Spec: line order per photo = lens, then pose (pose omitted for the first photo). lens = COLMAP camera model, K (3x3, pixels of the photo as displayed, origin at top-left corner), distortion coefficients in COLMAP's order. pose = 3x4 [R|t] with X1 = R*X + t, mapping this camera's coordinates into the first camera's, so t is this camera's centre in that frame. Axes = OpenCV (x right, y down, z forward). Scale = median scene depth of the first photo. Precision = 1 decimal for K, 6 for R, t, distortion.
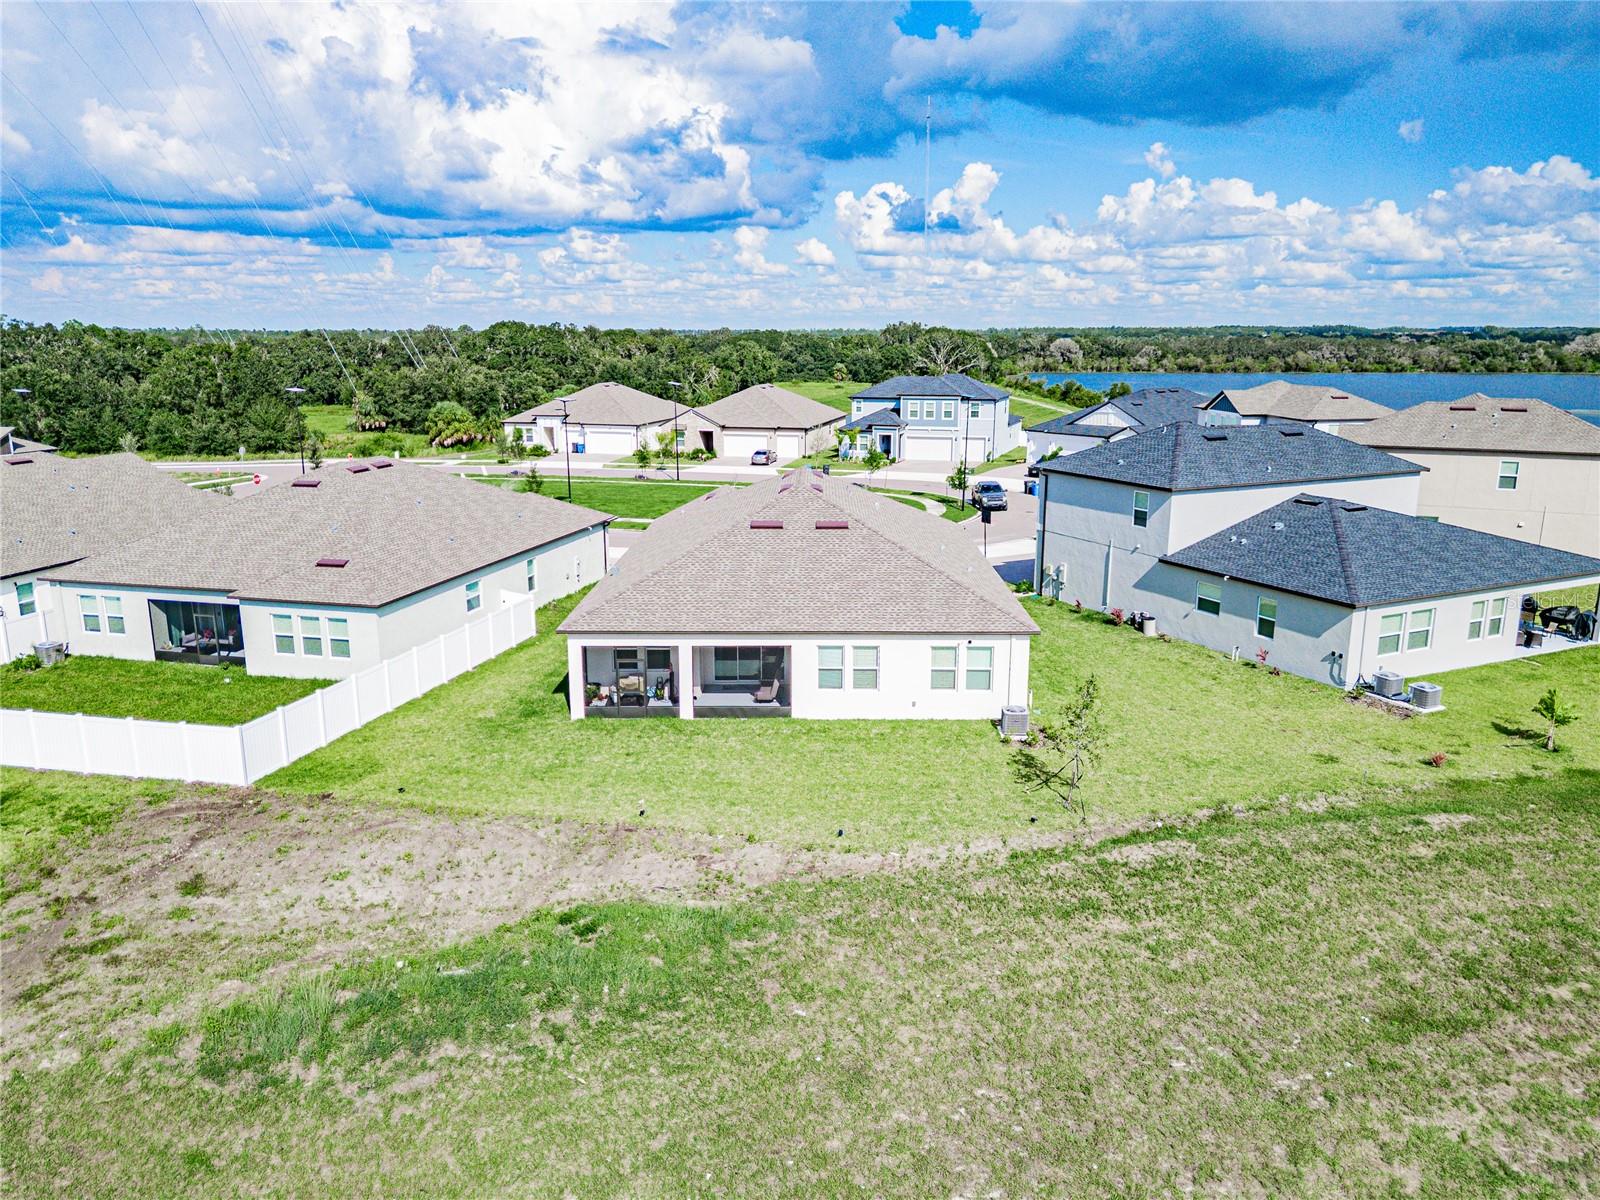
lens RADIAL K [[1146.3, 0, 800.0], [0, 1146.3, 600.0], [0, 0, 1]] dist [0.067270, -0.067957]
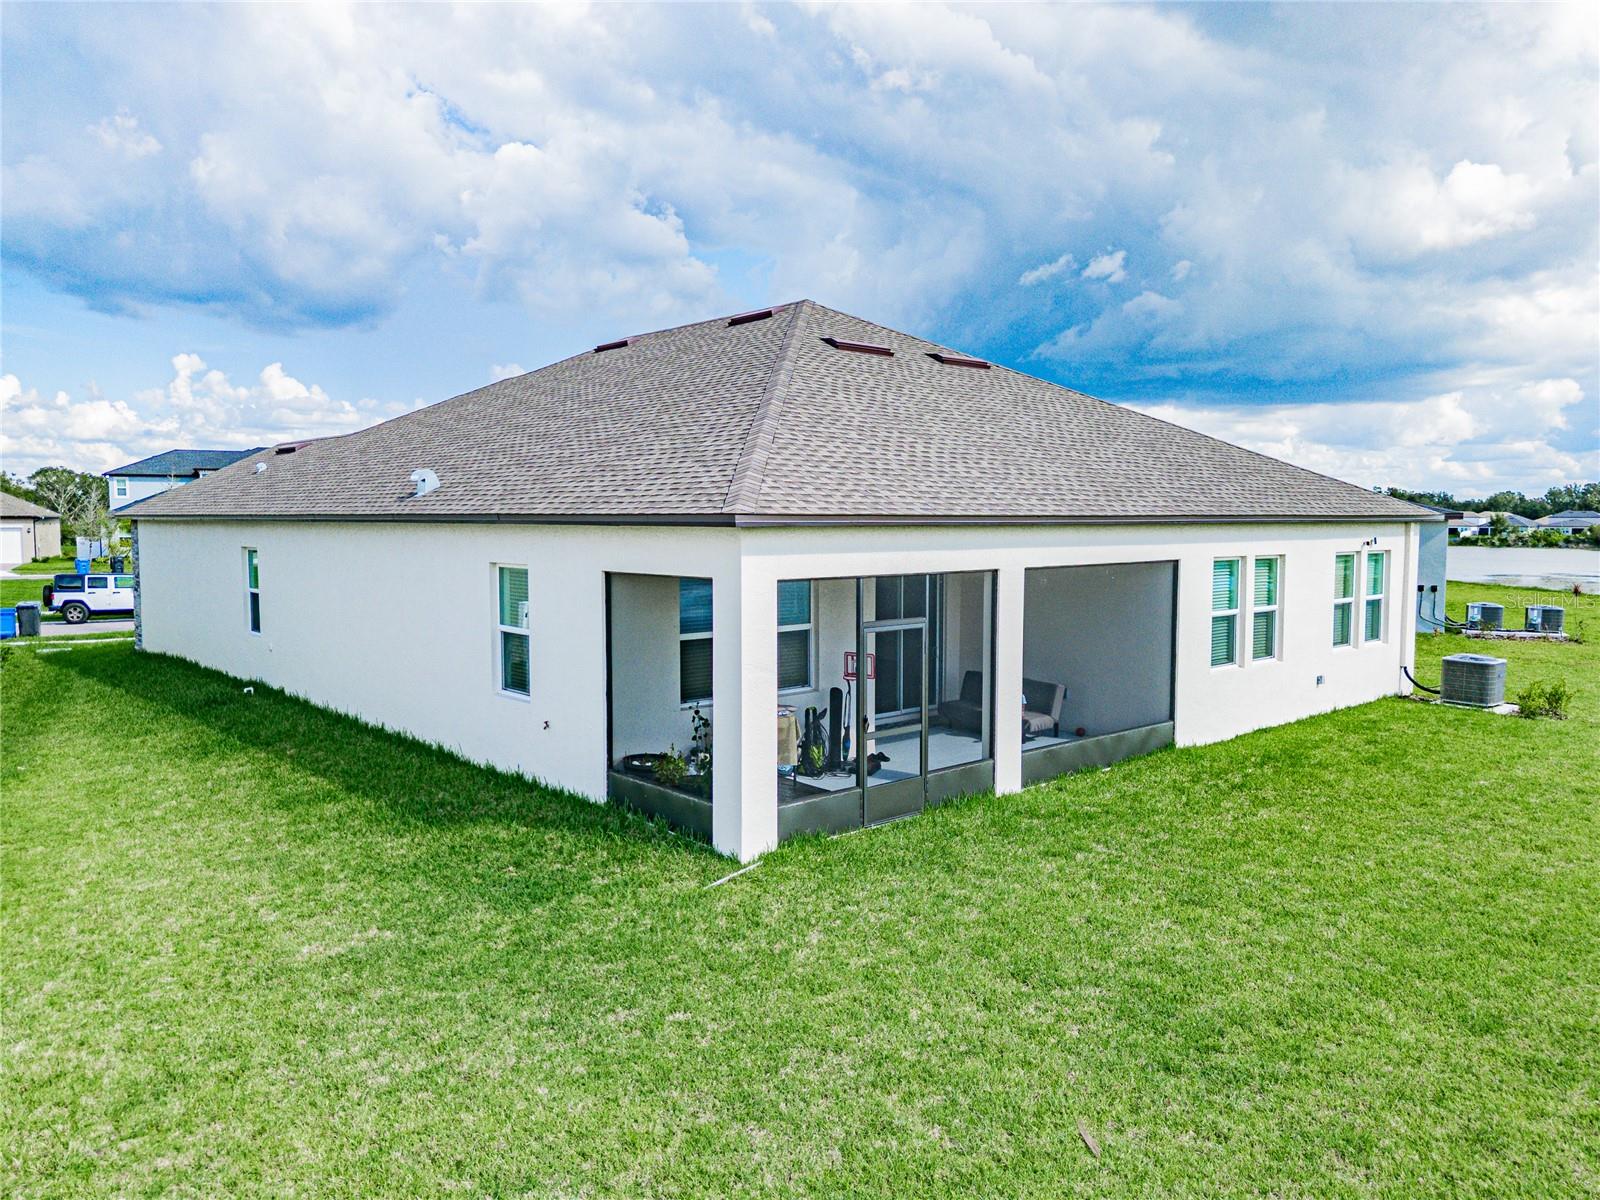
lens RADIAL K [[1146.3, 0, 800.0], [0, 1146.3, 600.0], [0, 0, 1]] dist [0.067270, -0.067957]
pose [[0.738828, -0.046738, 0.672271, -0.384377], [0.150721, 0.983781, -0.097248, 0.074602], [-0.656823, 0.173175, 0.733890, 0.822440]]
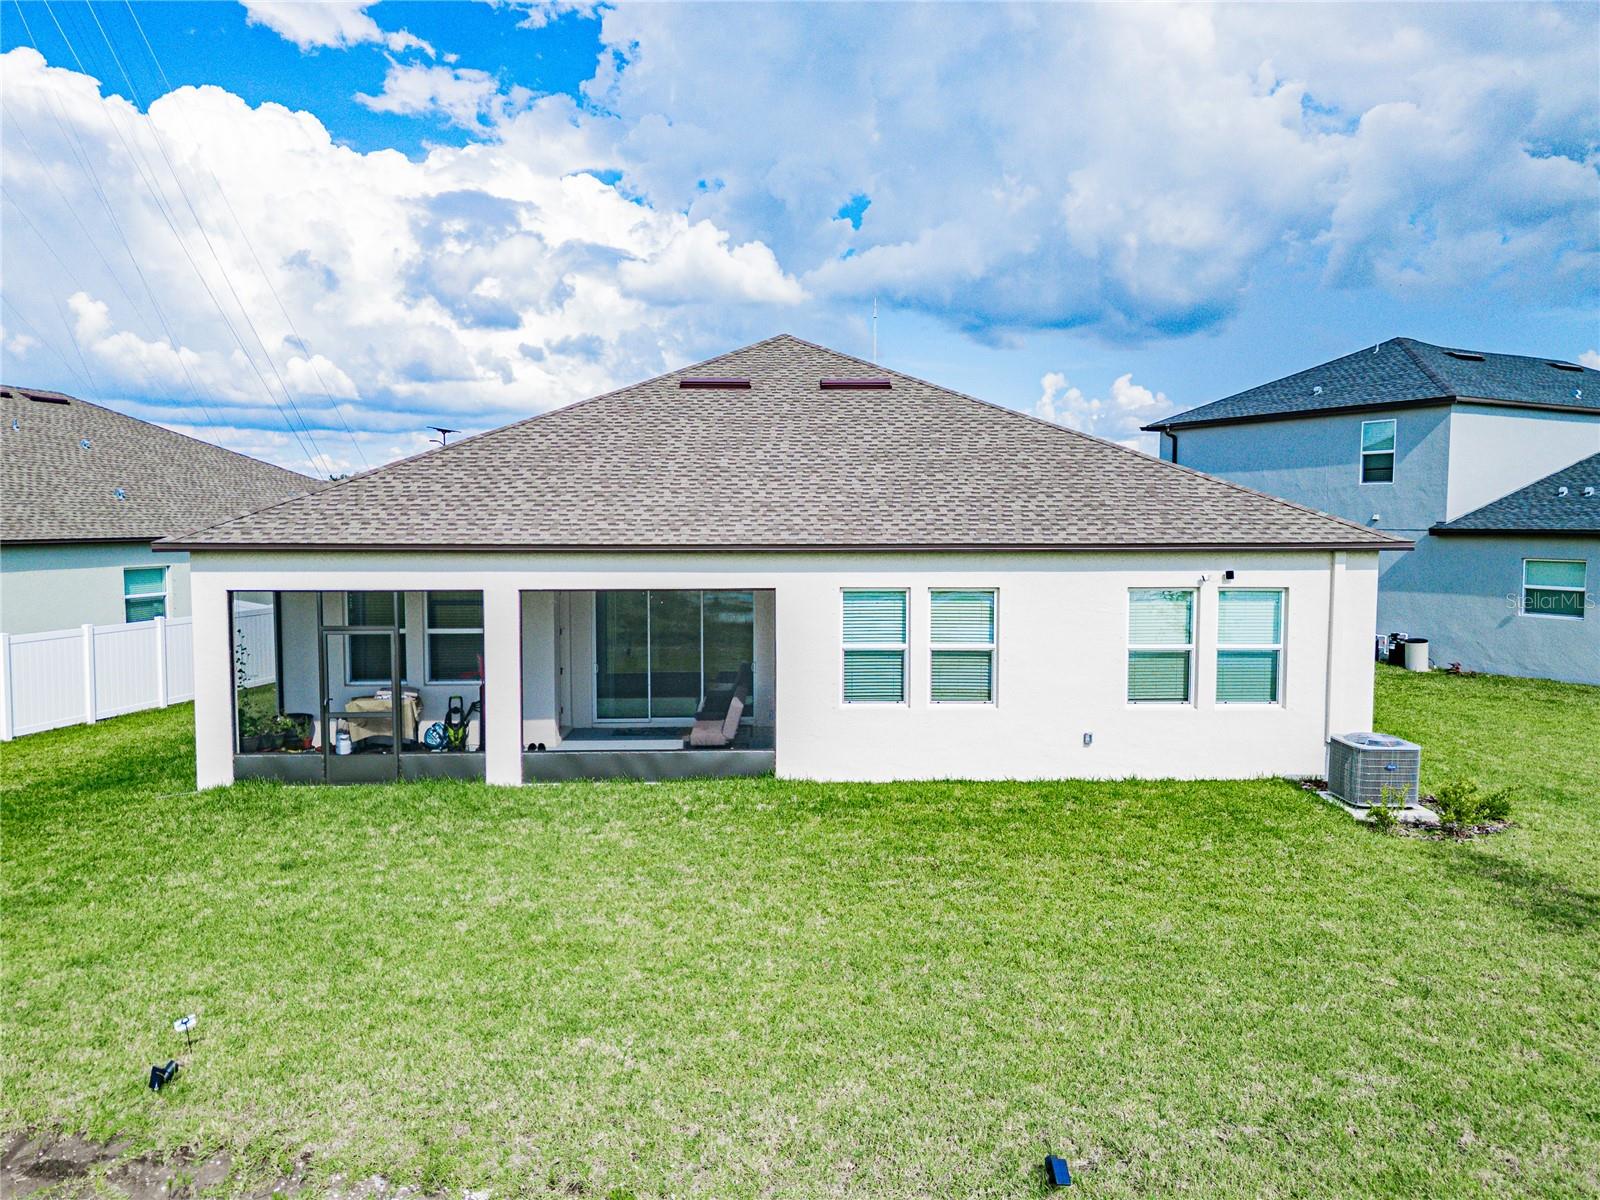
lens RADIAL K [[1137.5, 0, 800.0], [0, 1137.5, 600.0], [0, 0, 1]] dist [0.064904, -0.056170]
pose [[0.999188, -0.001584, 0.040265, -0.015319], [0.007851, 0.987731, -0.155966, 0.107998], [-0.039524, 0.156155, 0.986941, 0.635413]]
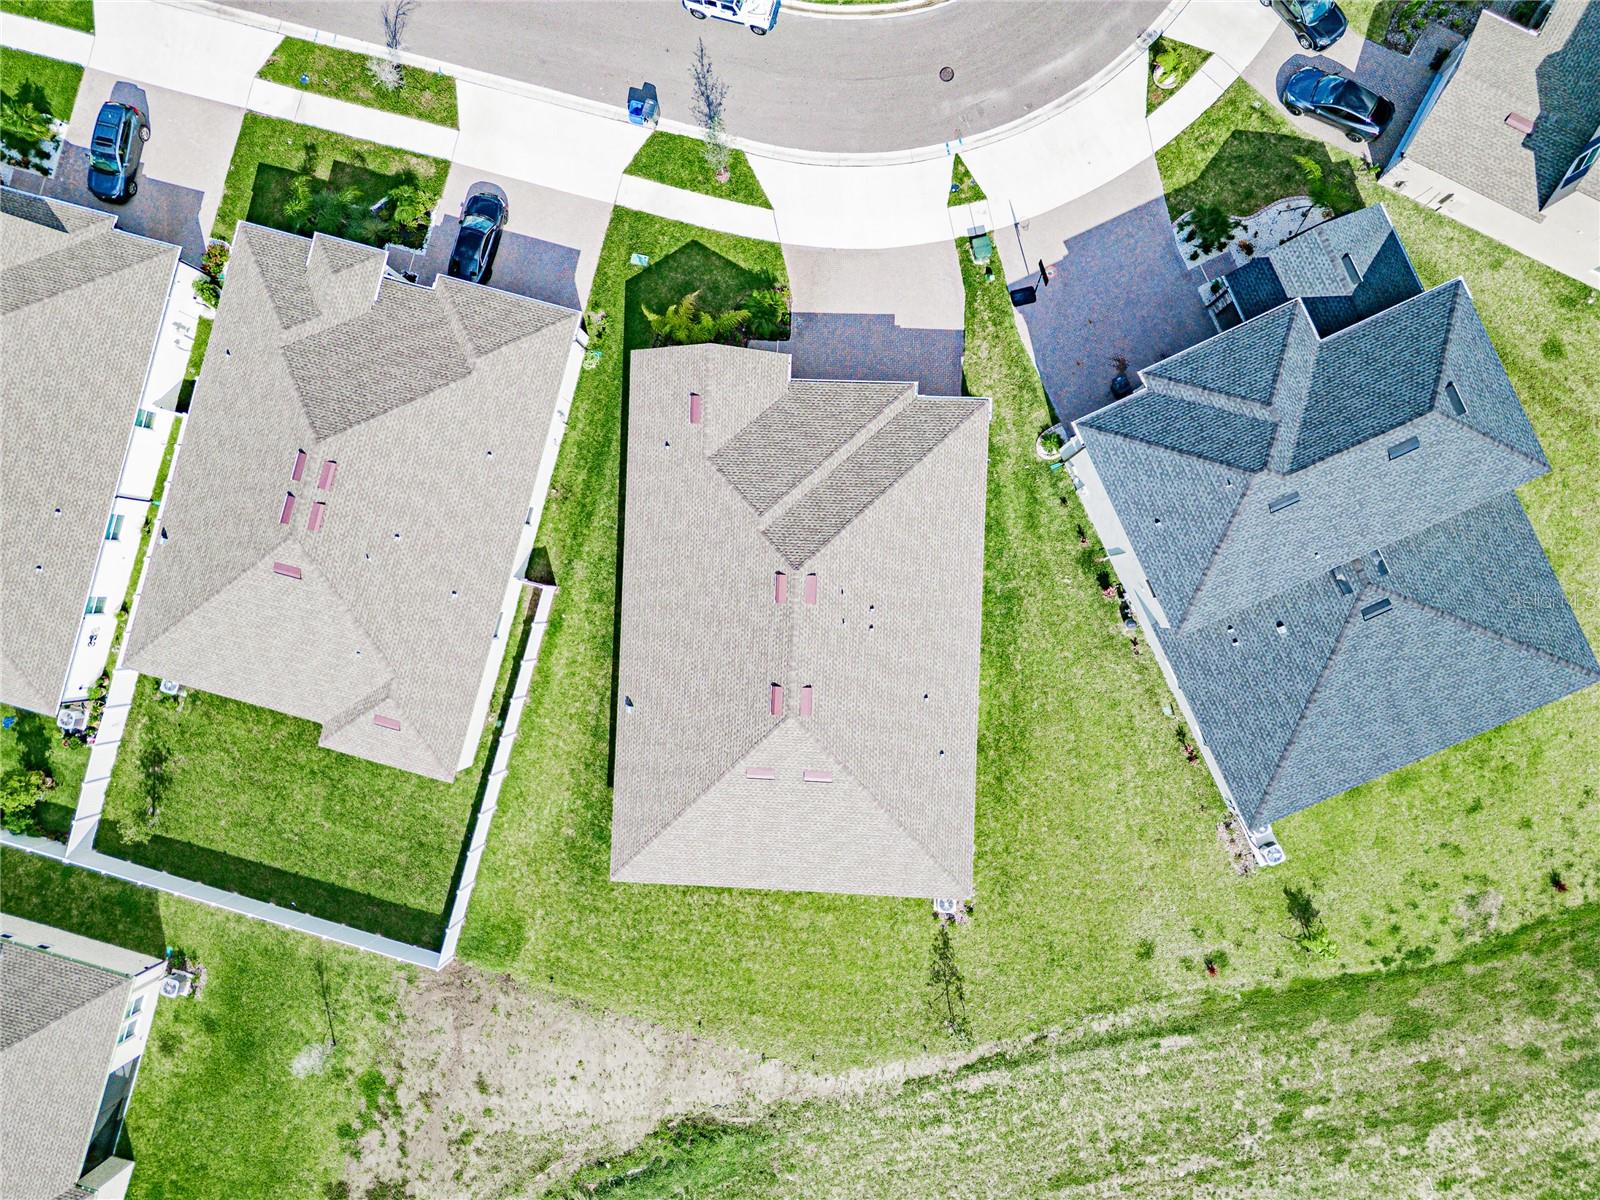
lens RADIAL K [[1146.3, 0, 800.0], [0, 1146.3, 600.0], [0, 0, 1]] dist [0.067270, -0.067957]
pose [[0.998173, 0.023265, -0.055760, 0.079070], [0.048592, 0.239342, 0.969719, -1.385916], [0.035907, -0.970656, 0.237775, 1.026526]]
